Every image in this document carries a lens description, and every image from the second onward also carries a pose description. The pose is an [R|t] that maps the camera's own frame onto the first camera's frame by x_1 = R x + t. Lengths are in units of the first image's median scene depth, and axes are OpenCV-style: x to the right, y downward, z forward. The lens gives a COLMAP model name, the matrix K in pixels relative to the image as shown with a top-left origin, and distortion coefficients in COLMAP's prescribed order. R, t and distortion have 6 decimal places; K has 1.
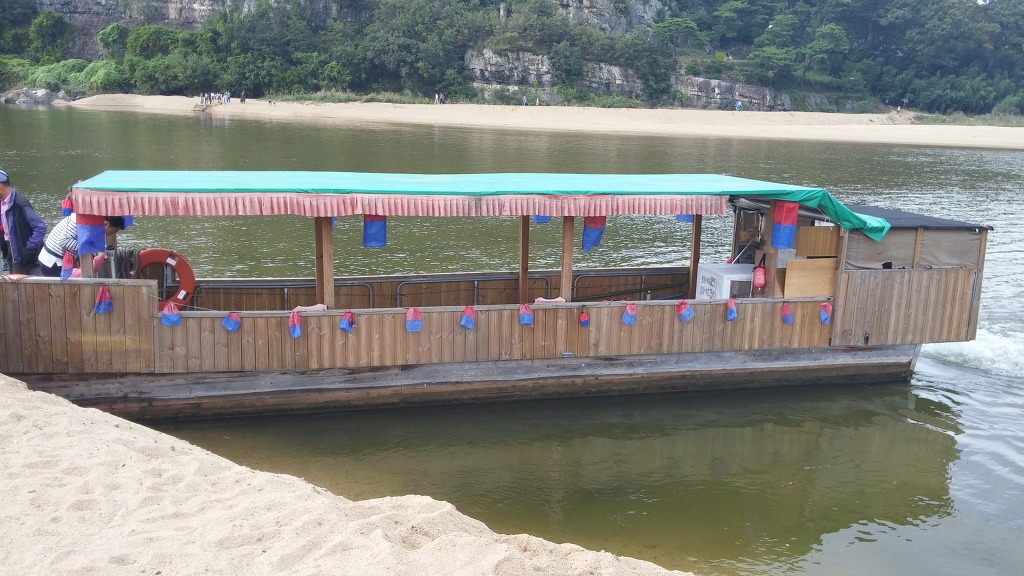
lens RADIAL K [[1246.0, 0, 511.2], [0, 1246.0, 288.1], [0, 0, 1]] dist [0.031402, 0.000000]
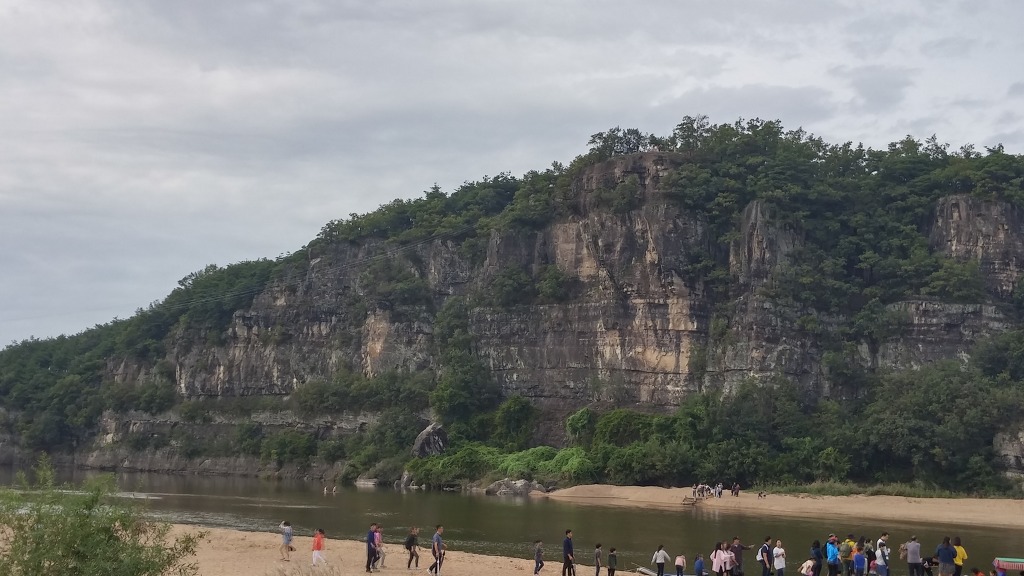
lens RADIAL K [[1246.0, 0, 513.9], [0, 1246.0, 287.7], [0, 0, 1]] dist [0.031402, 0.000000]
pose [[0.915237, -0.060202, -0.398393, 0.008755], [-0.066635, 0.952543, -0.297023, -0.015935], [0.397368, 0.298393, 0.867790, 0.132667]]
